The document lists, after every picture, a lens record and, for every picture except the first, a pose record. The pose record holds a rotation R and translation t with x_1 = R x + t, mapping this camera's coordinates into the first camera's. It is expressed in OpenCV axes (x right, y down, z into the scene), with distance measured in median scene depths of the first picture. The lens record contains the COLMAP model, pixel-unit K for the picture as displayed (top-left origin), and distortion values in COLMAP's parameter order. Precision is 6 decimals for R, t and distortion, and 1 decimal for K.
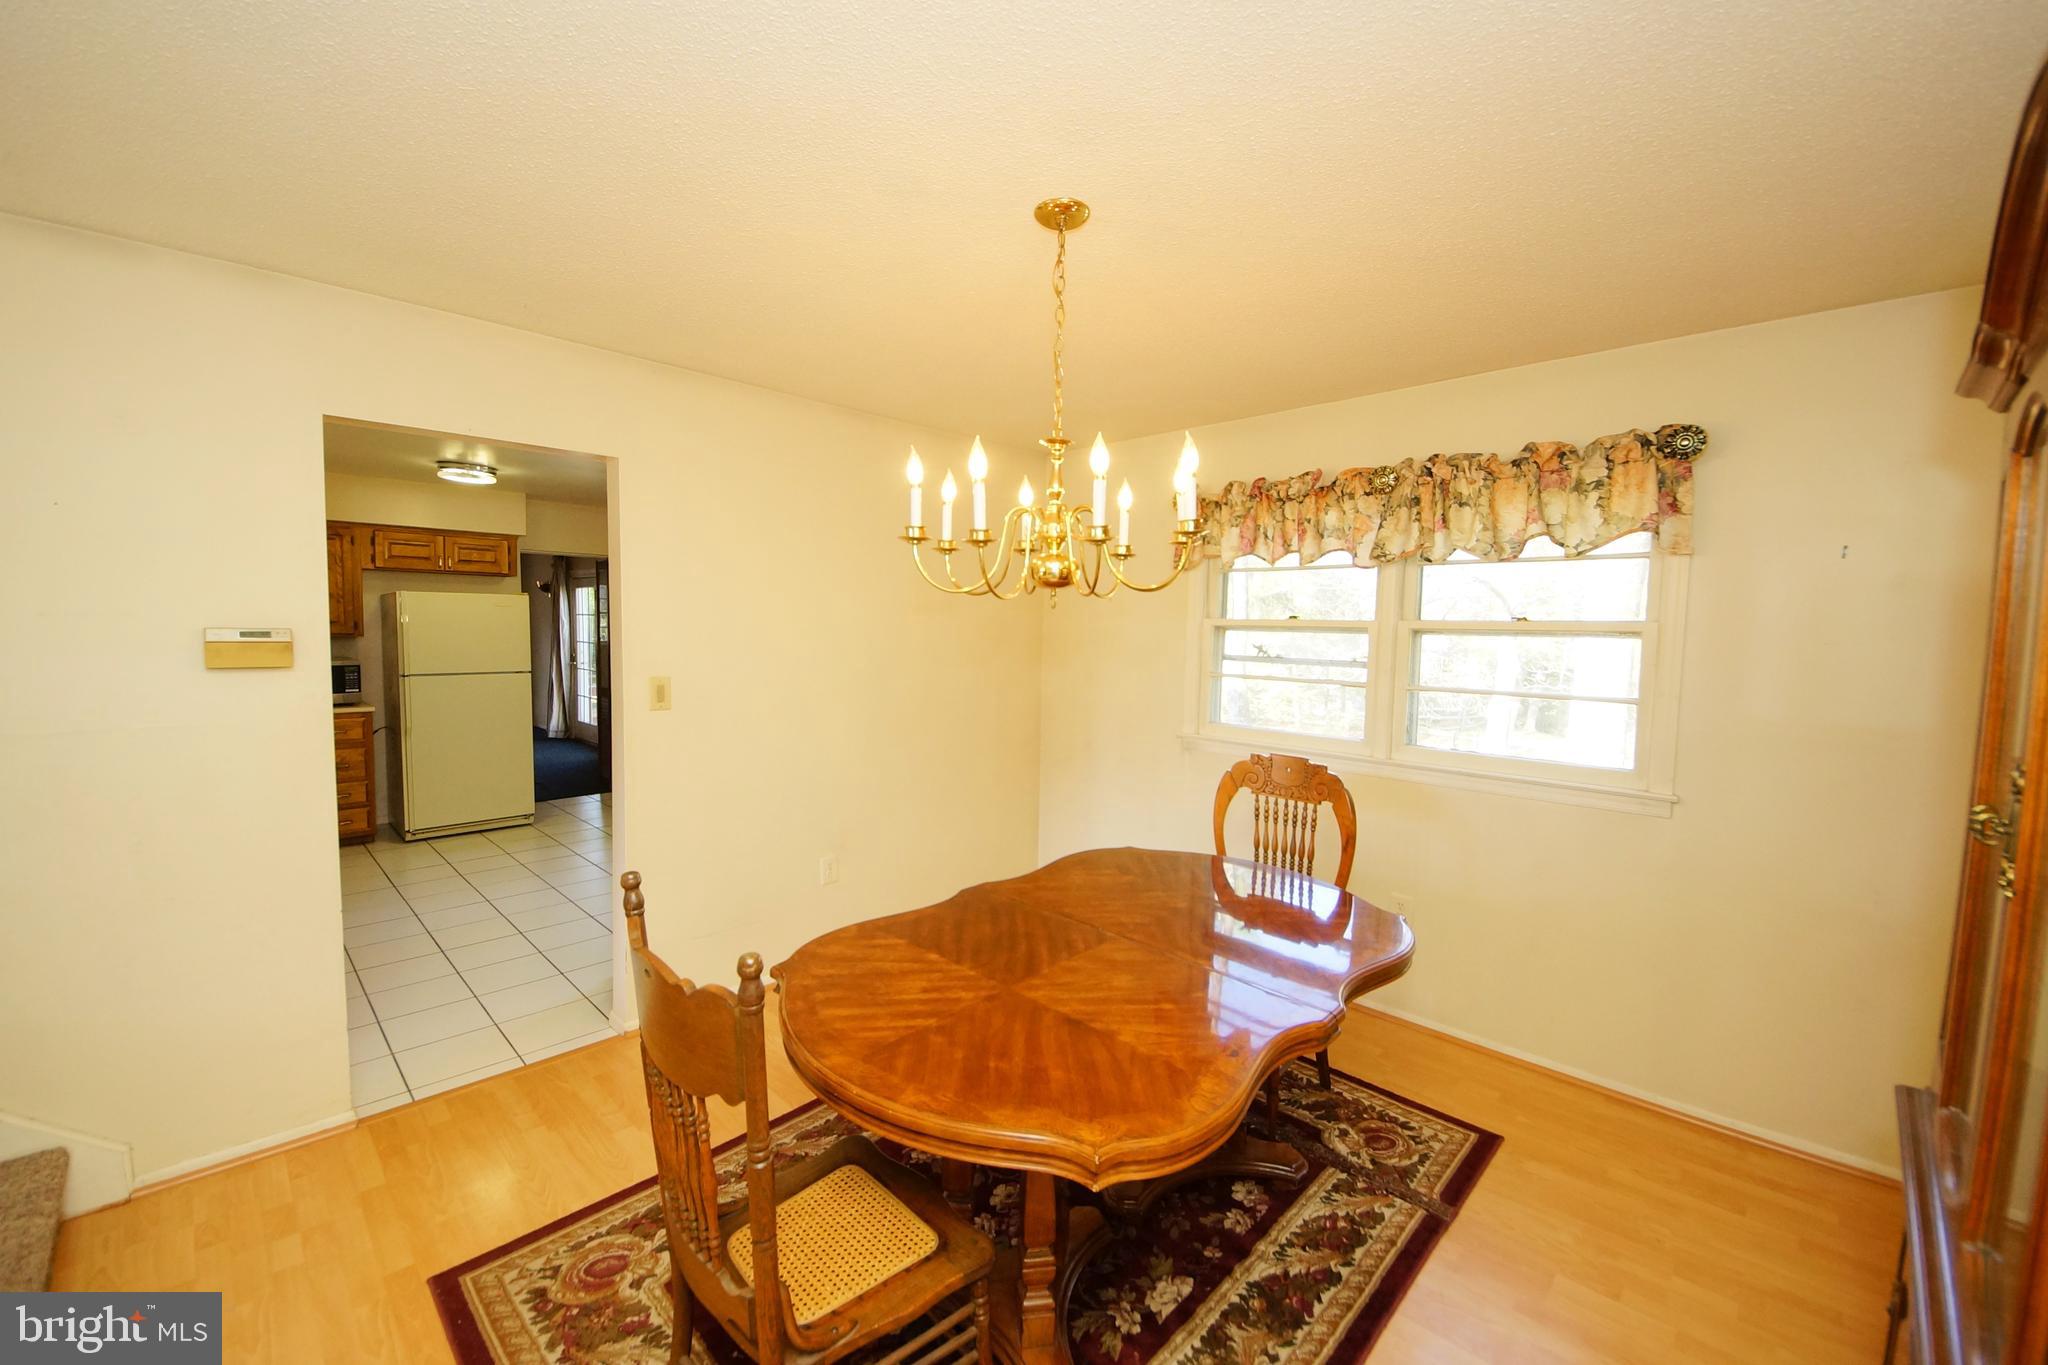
lens RADIAL K [[808.3, 0, 1017.0], [0, 808.3, 681.7], [0, 0, 1]] dist [0.013575, -0.000191]
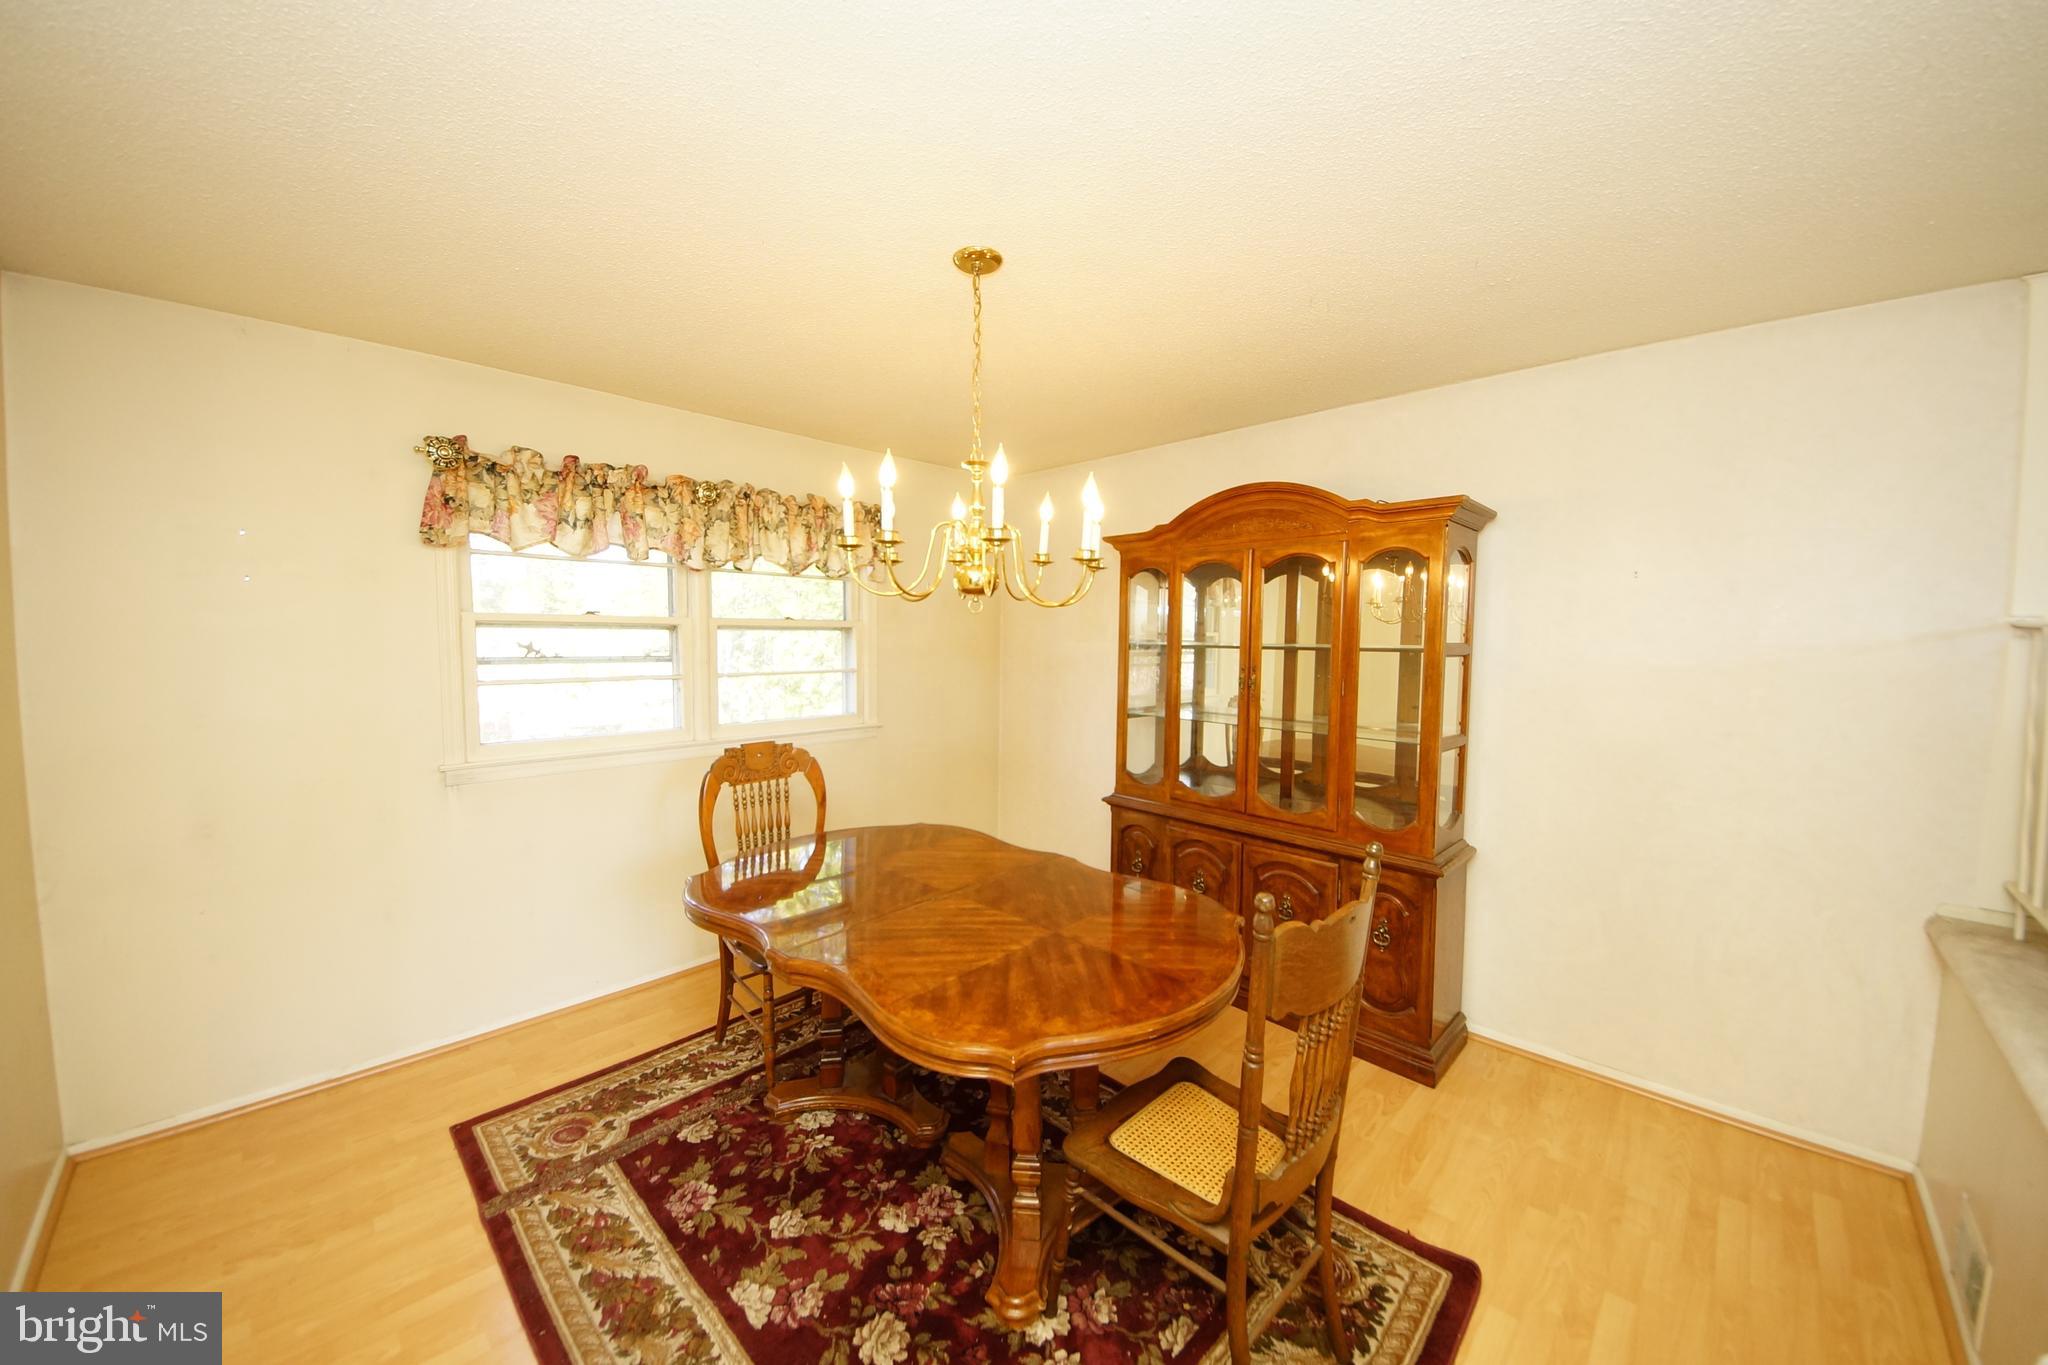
lens RADIAL K [[731.6, 0, 1034.7], [0, 731.6, 679.9], [0, 0, 1]] dist [0.019436, -0.013262]
pose [[-0.020276, -0.083514, 0.996300, -0.489543], [0.061930, 0.994487, 0.084623, -0.040227], [-0.997875, 0.063416, -0.014992, 0.473981]]
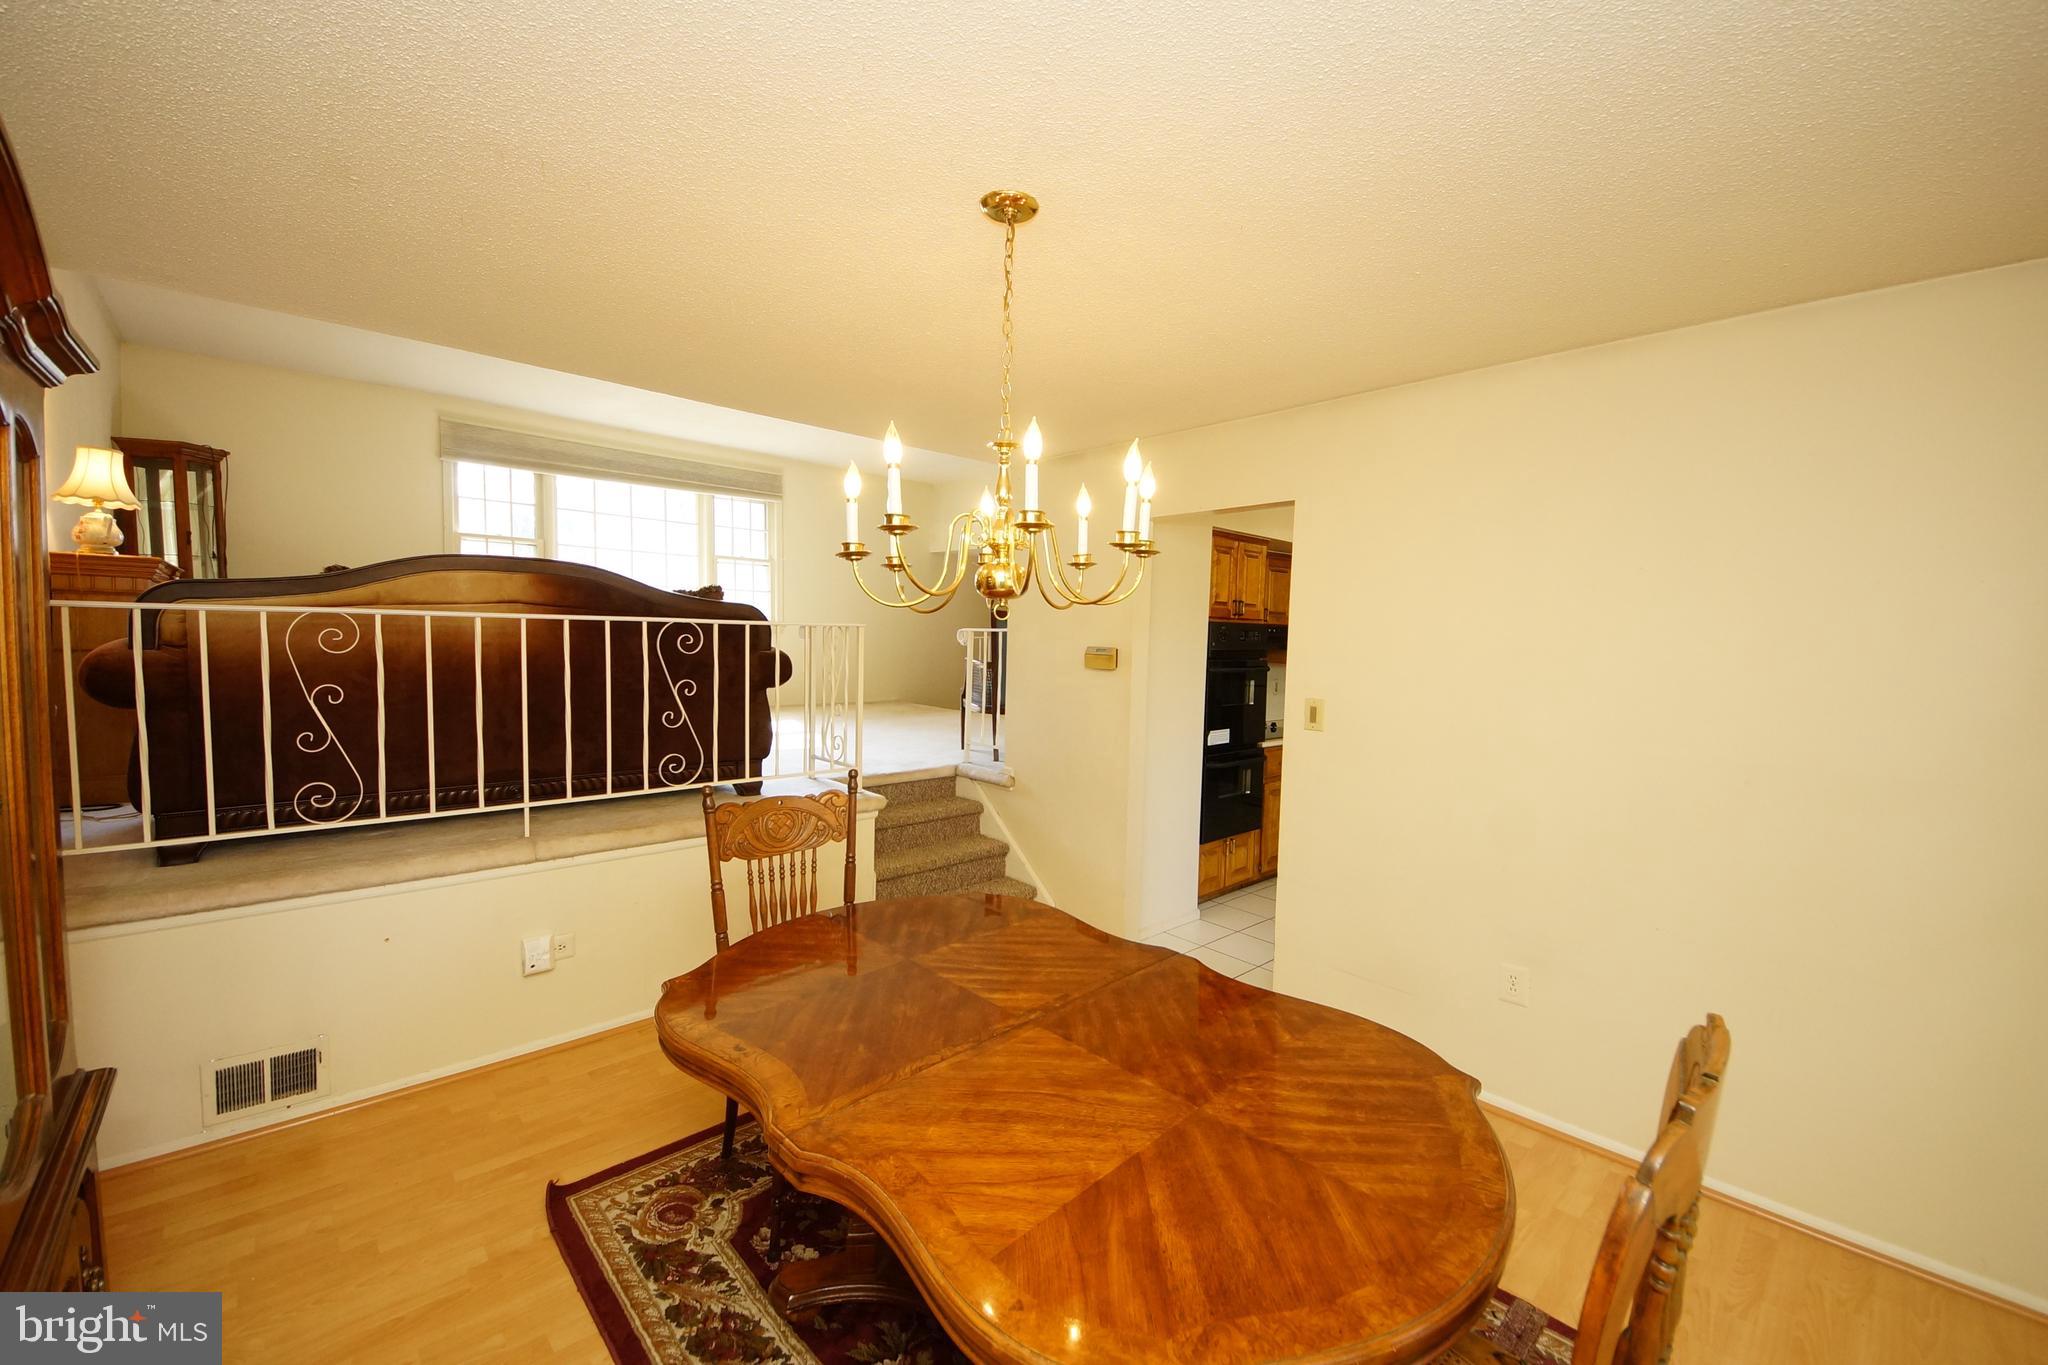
lens RADIAL K [[808.3, 0, 1017.0], [0, 808.3, 681.7], [0, 0, 1]] dist [0.013575, -0.000191]
pose [[-0.056060, 0.040512, -0.997605, 0.500593], [-0.093812, 0.994542, 0.045659, -0.031599], [0.994010, 0.096147, -0.051953, 0.541958]]
